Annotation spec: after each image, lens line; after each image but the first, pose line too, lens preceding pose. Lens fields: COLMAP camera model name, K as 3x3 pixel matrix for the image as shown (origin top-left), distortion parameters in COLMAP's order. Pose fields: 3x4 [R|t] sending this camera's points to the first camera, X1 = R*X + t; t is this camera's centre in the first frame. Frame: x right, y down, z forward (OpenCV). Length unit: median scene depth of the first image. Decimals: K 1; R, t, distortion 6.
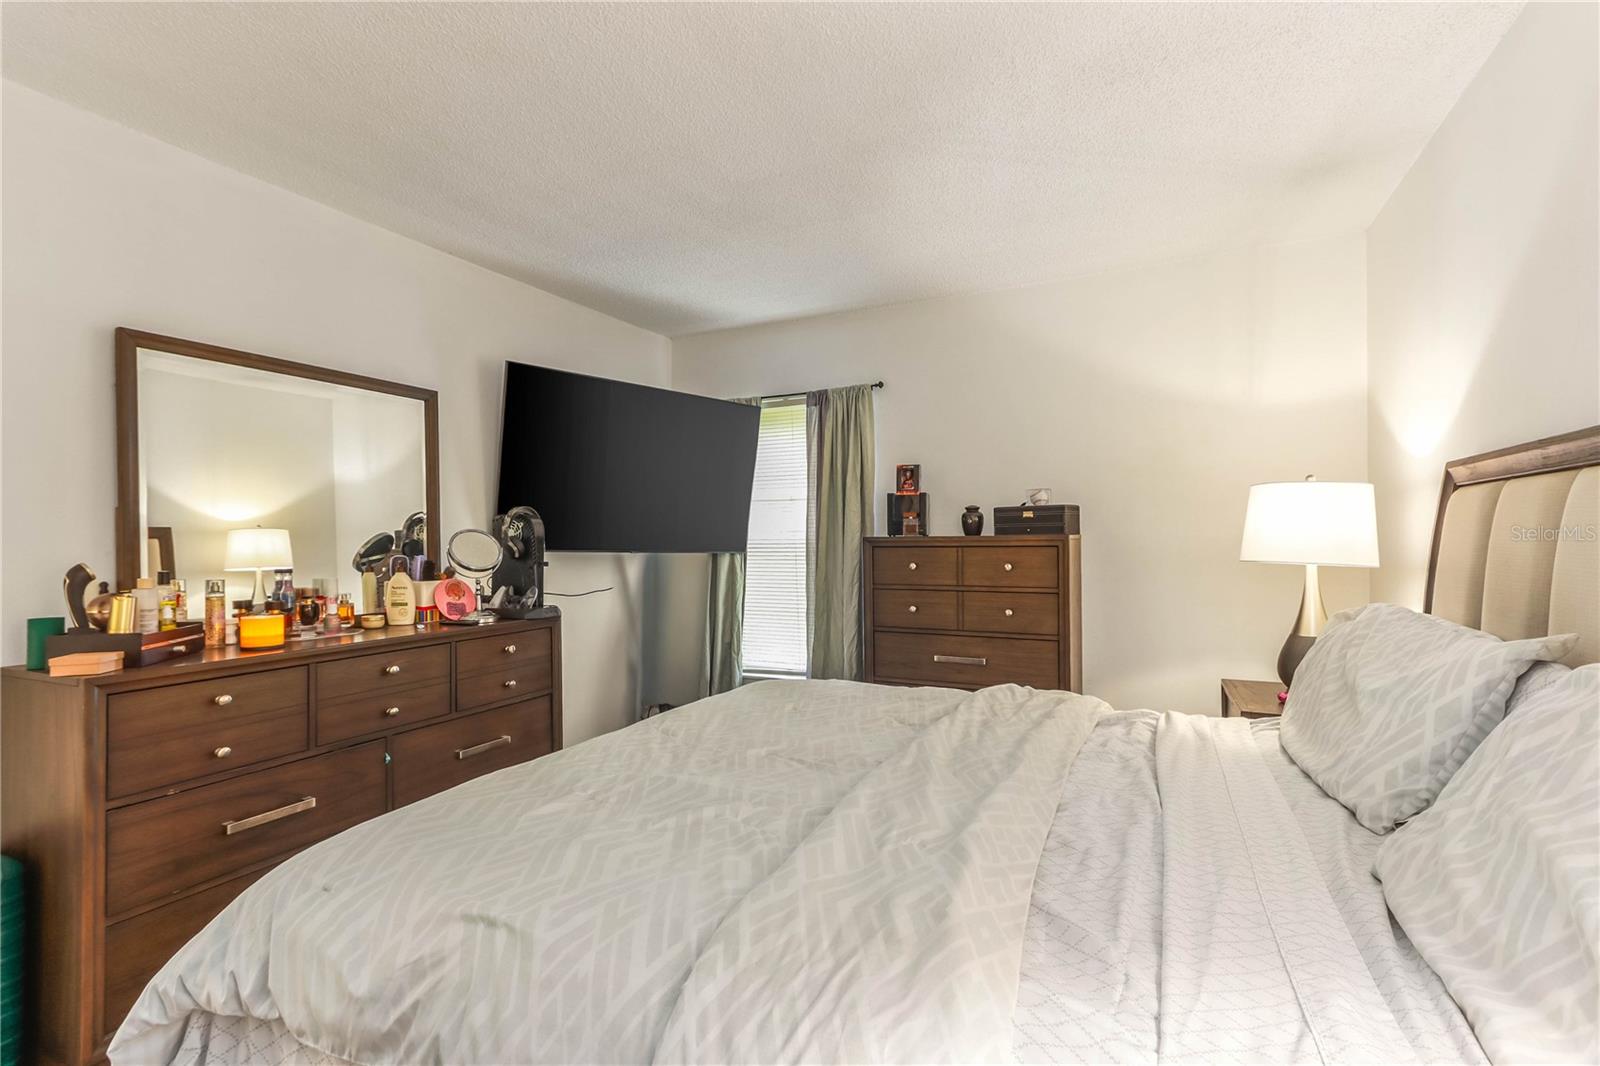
lens RADIAL K [[733.4, 0, 800.0], [0, 733.4, 533.0], [0, 0, 1]] dist [0.000060, 0.000311]
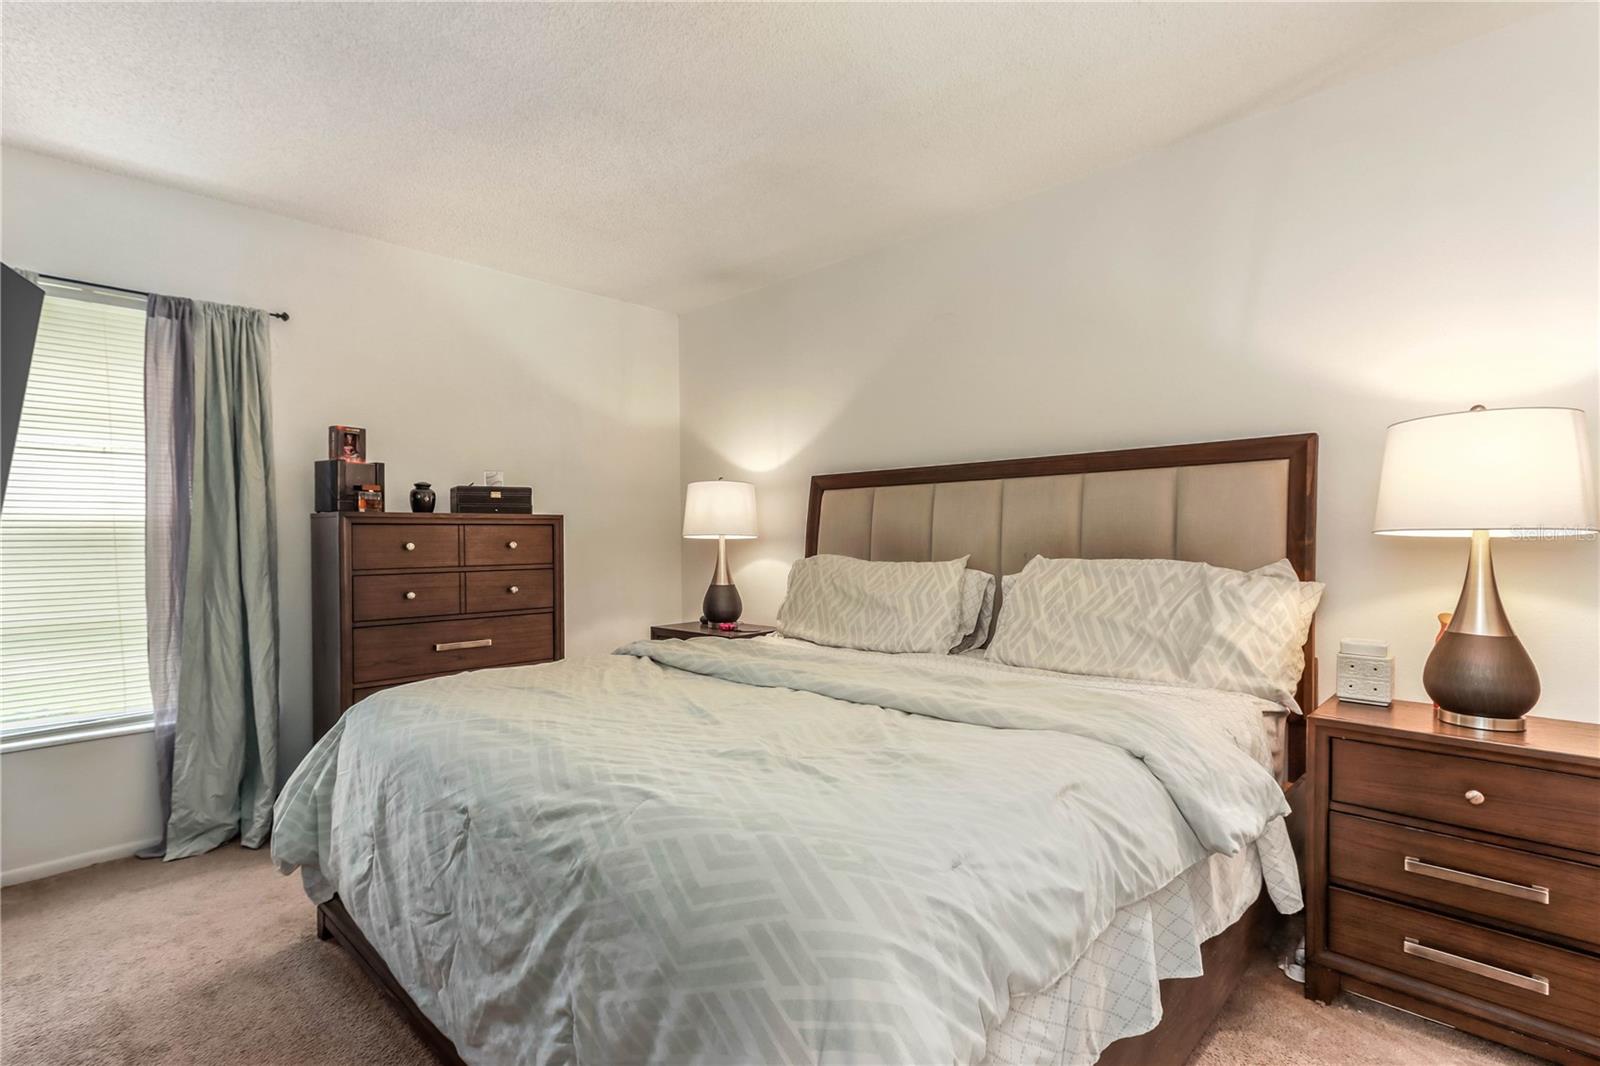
lens RADIAL K [[733.4, 0, 800.0], [0, 733.4, 533.0], [0, 0, 1]] dist [0.000060, 0.000311]
pose [[0.318782, -0.002860, 0.947824, -0.493719], [-0.014536, 0.999863, 0.007906, 0.012882], [-0.947717, -0.016298, 0.318697, 0.257045]]
